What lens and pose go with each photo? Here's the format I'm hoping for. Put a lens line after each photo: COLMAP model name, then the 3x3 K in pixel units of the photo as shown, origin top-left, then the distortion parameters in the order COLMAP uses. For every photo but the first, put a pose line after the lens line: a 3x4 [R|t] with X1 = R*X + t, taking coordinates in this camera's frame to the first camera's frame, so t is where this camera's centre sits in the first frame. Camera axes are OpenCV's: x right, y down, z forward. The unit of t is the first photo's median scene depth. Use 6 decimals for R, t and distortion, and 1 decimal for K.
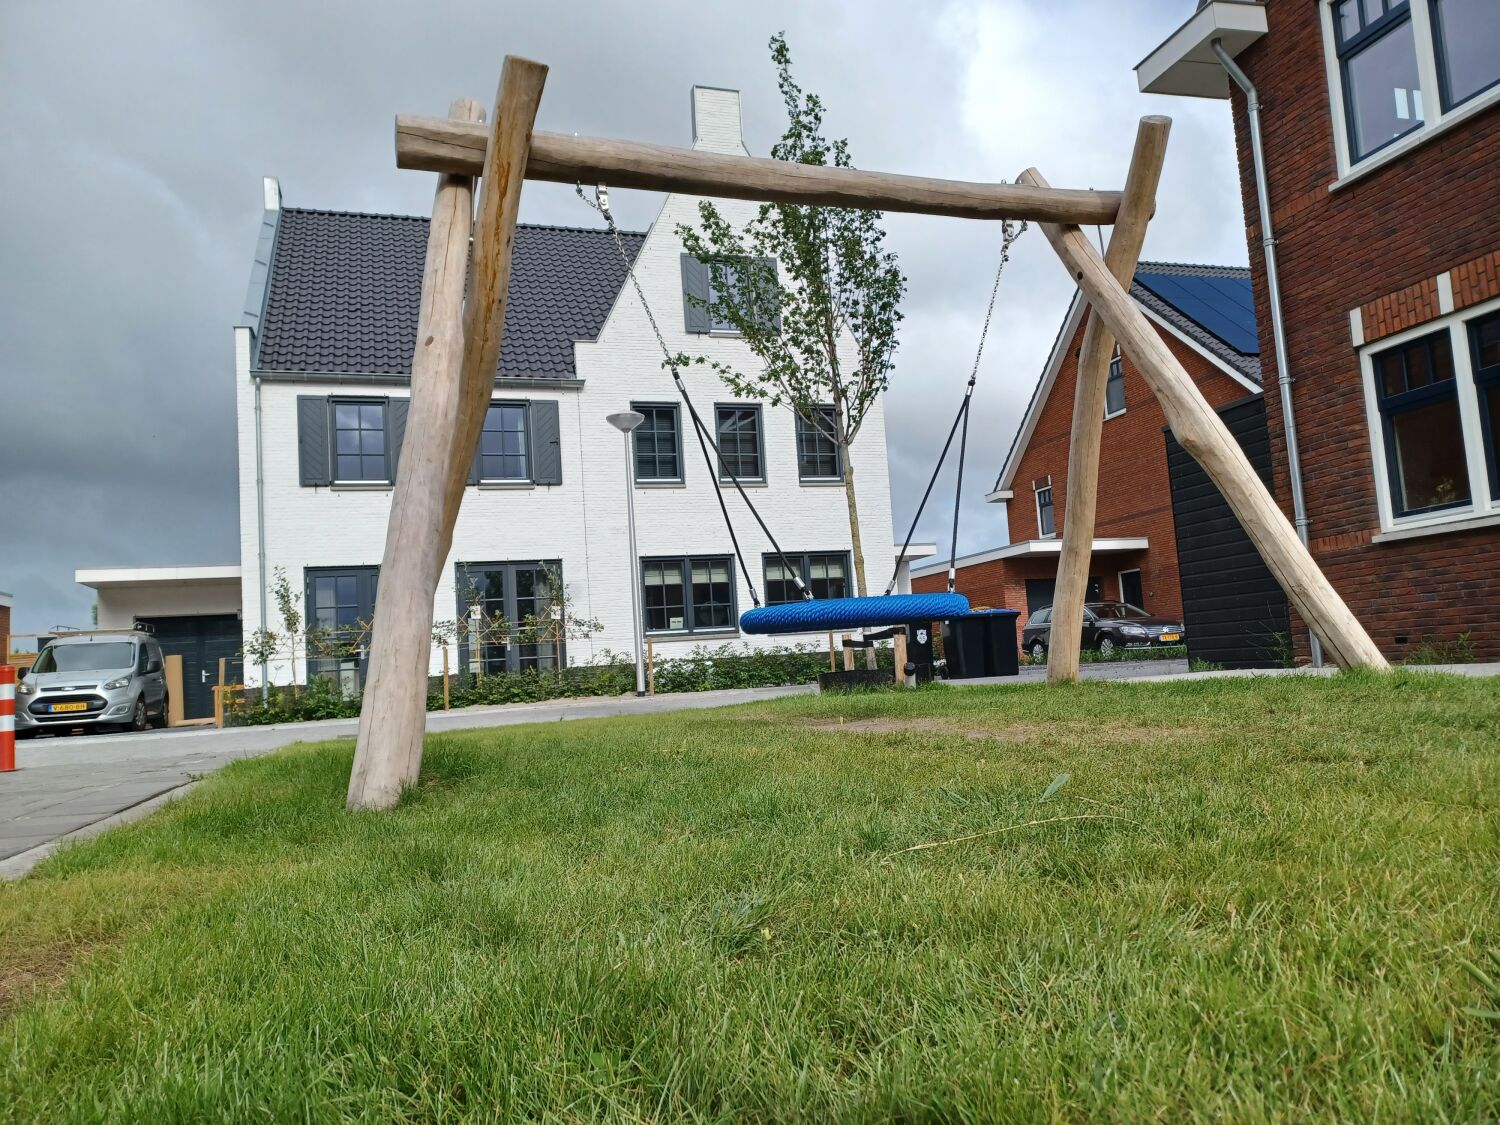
lens RADIAL K [[1095.5, 0, 753.1], [0, 1095.5, 562.3], [0, 0, 1]] dist [0.020023, 0.010497]
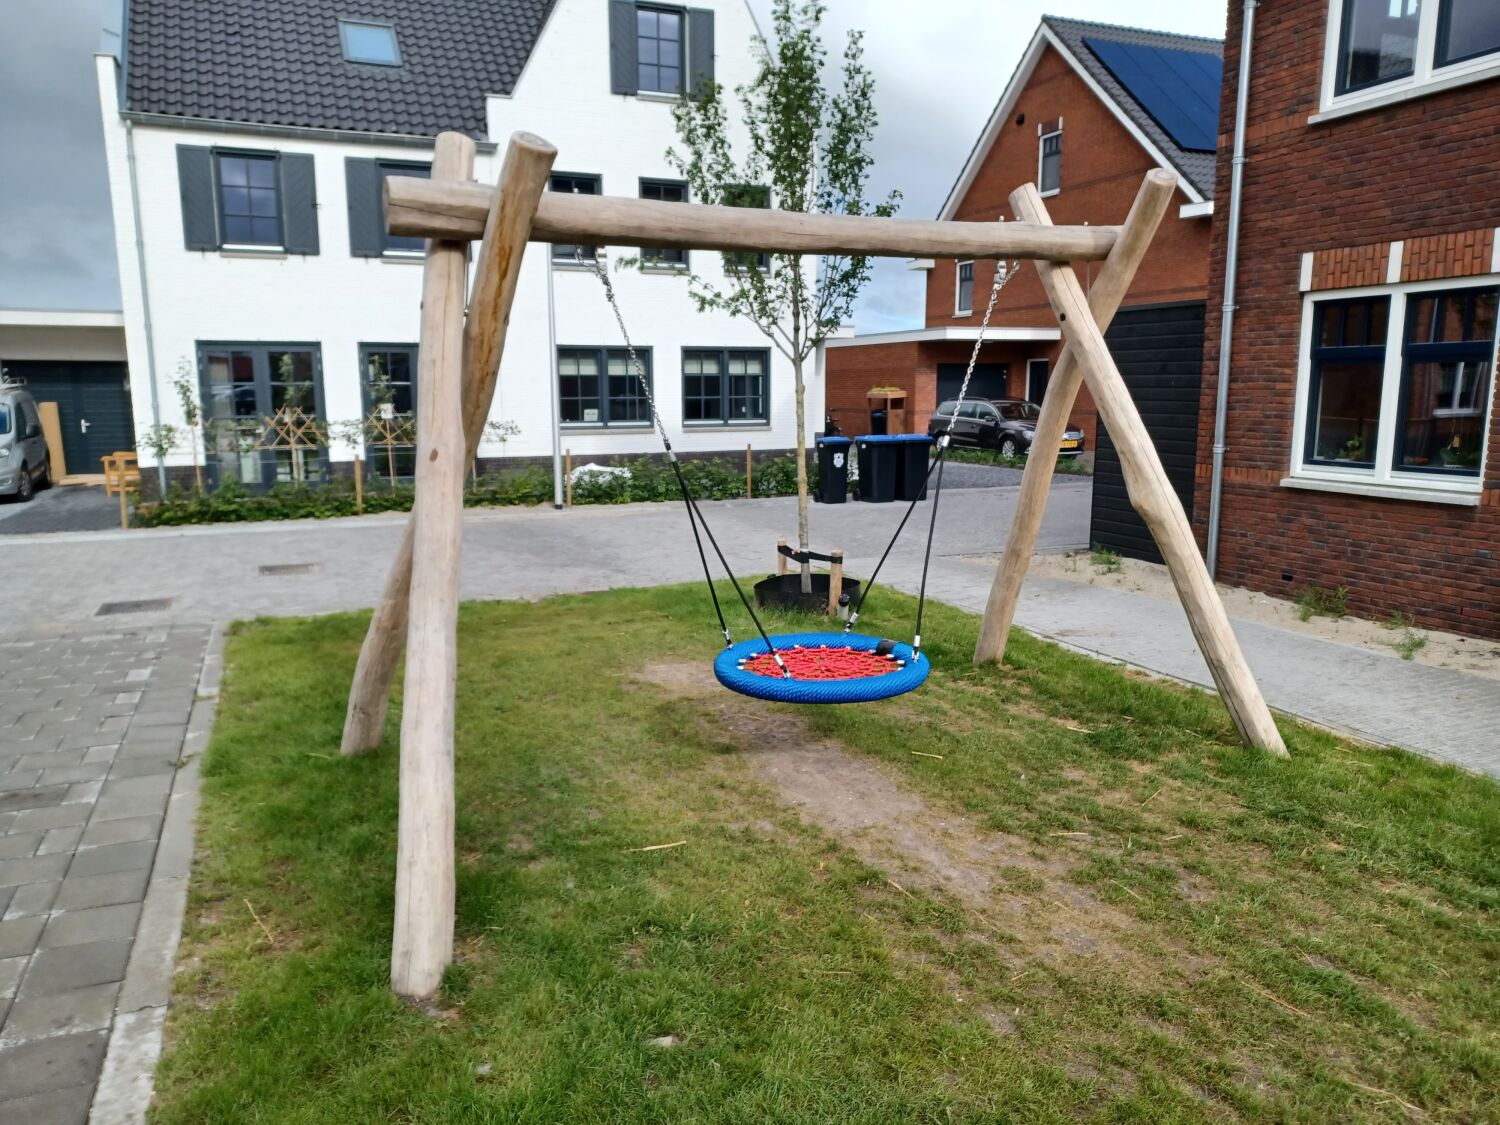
lens RADIAL K [[1102.9, 0, 750.0], [0, 1102.9, 562.5], [0, 0, 1]] dist [0.022343, 0.000493]
pose [[0.993725, 0.048142, 0.100960, -0.044891], [-0.072329, 0.965095, 0.251715, -0.159096], [-0.085318, -0.257438, 0.962521, -0.003575]]
